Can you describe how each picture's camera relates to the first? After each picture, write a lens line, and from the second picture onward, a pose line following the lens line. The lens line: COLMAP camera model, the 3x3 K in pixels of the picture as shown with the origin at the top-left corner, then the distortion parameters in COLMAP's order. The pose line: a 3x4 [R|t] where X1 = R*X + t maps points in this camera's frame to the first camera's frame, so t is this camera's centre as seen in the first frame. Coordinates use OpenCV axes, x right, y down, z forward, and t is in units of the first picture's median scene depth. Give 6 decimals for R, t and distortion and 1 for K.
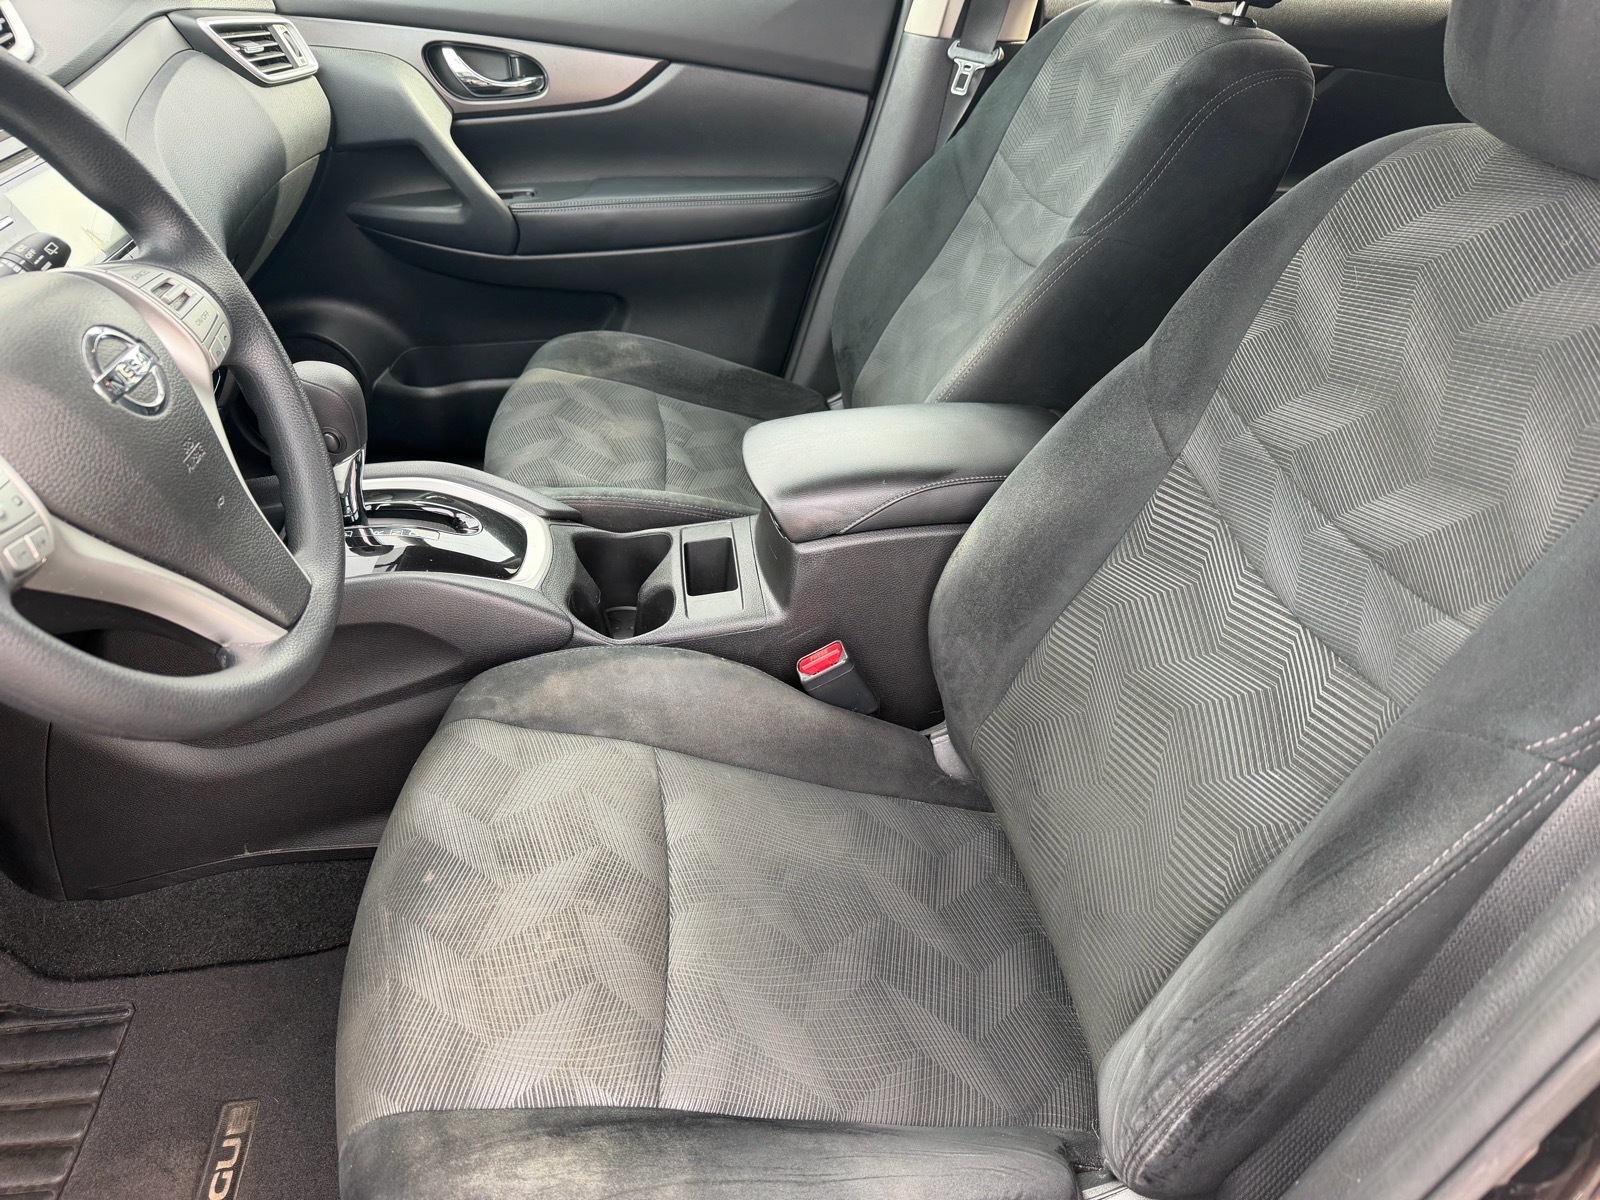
lens RADIAL K [[1087.9, 0, 667.8], [0, 1087.9, 598.7], [0, 0, 1]] dist [0.017265, -0.044044]
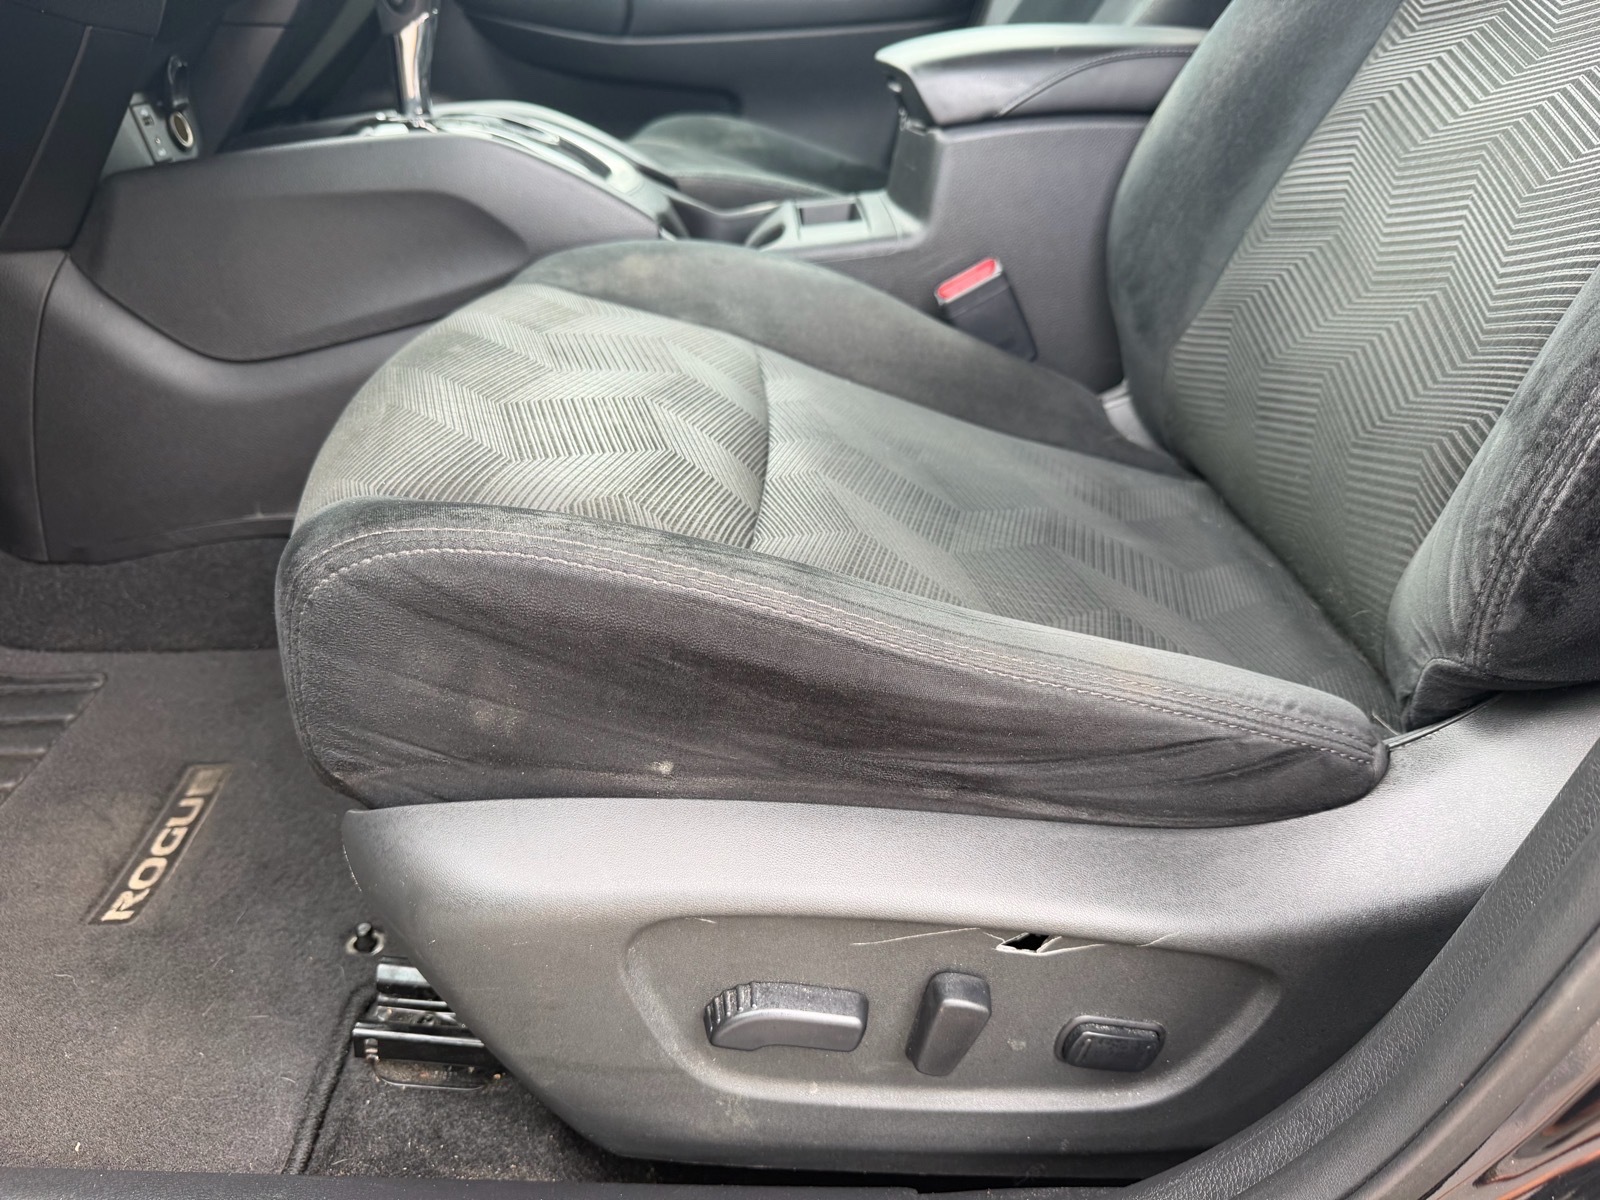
lens RADIAL K [[1087.9, 0, 667.8], [0, 1087.9, 598.7], [0, 0, 1]] dist [0.017265, -0.044044]
pose [[0.994837, 0.058906, -0.082636, 0.000930], [-0.066767, 0.993156, -0.095827, 0.405183], [0.076426, 0.100850, 0.991962, 0.223941]]
